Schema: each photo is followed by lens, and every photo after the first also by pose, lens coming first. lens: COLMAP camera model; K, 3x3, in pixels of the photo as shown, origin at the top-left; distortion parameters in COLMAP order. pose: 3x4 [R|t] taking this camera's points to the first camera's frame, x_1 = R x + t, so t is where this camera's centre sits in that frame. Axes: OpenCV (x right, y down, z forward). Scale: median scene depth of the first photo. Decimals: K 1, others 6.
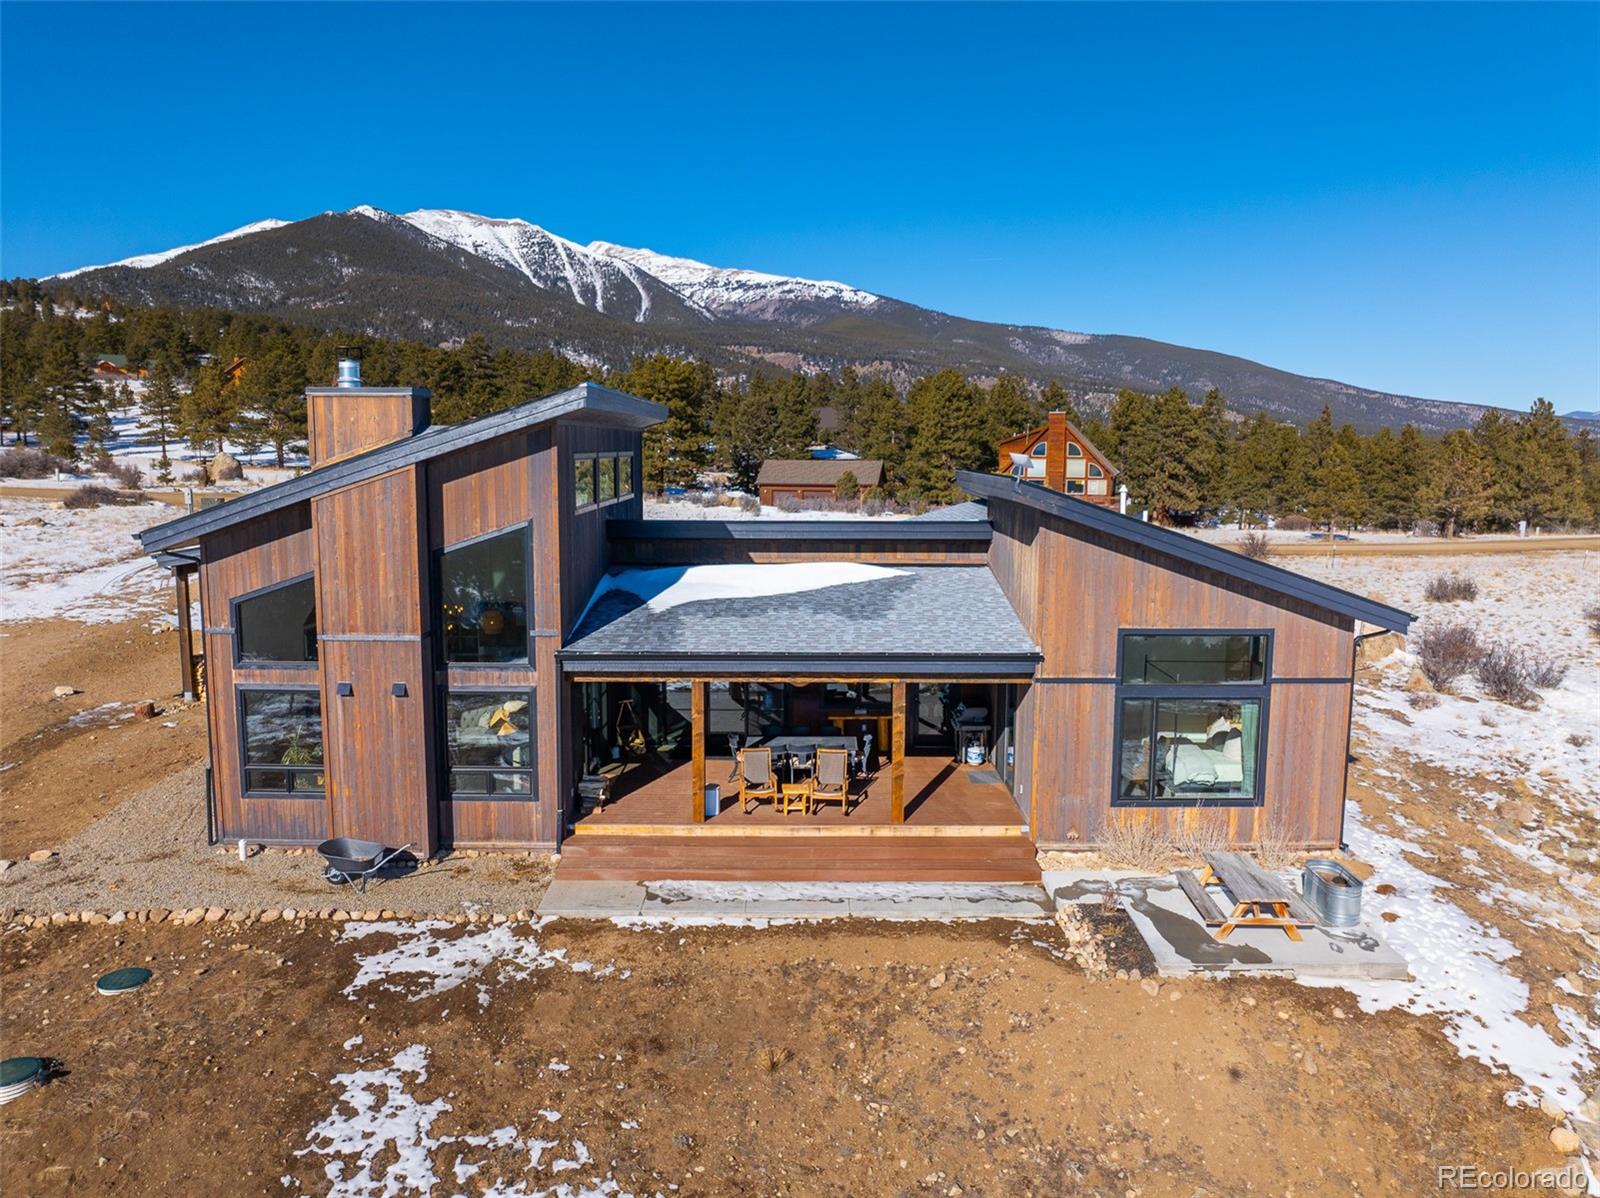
lens RADIAL K [[1215.4, 0, 800.0], [0, 1215.4, 599.0], [0, 0, 1]] dist [-0.063753, 0.047584]
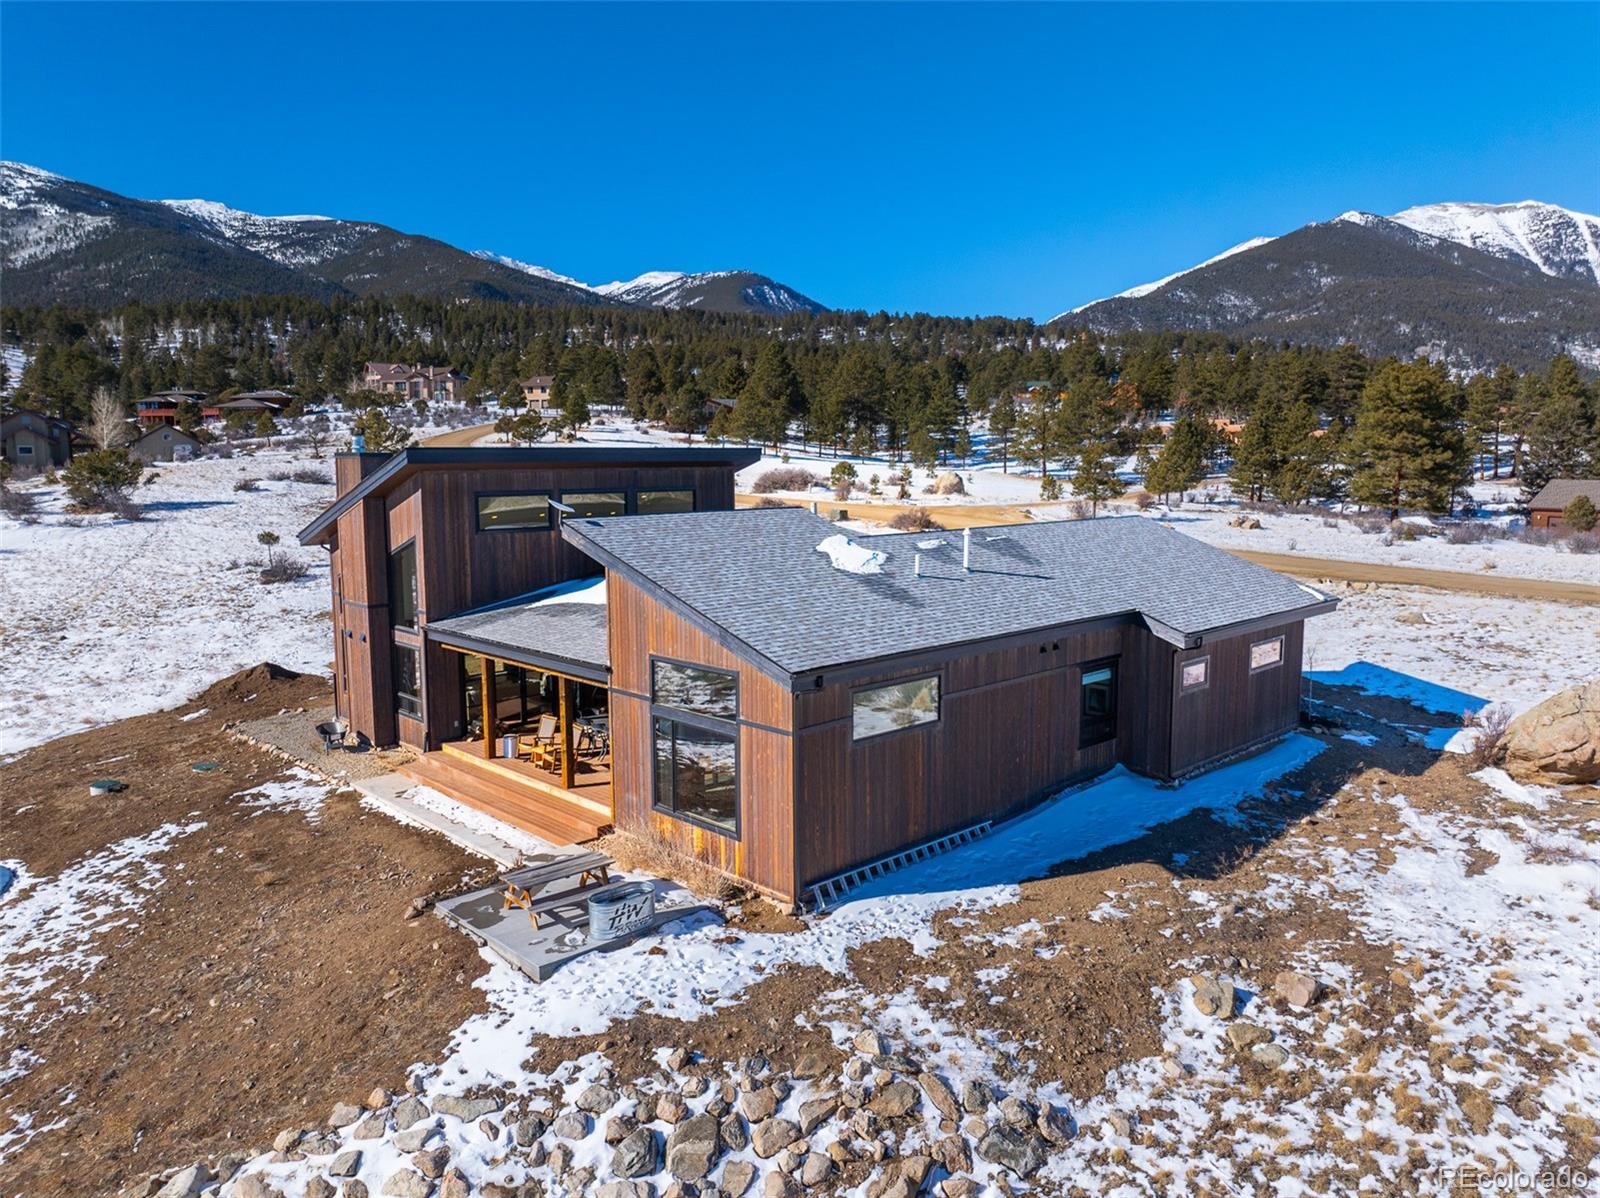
lens RADIAL K [[1215.4, 0, 800.0], [0, 1215.4, 599.0], [0, 0, 1]] dist [-0.063753, 0.047584]
pose [[0.653732, 0.080593, -0.752422, 0.212549], [-0.084417, 0.995873, 0.033325, -0.013748], [0.752003, 0.041731, 0.657838, 0.061289]]
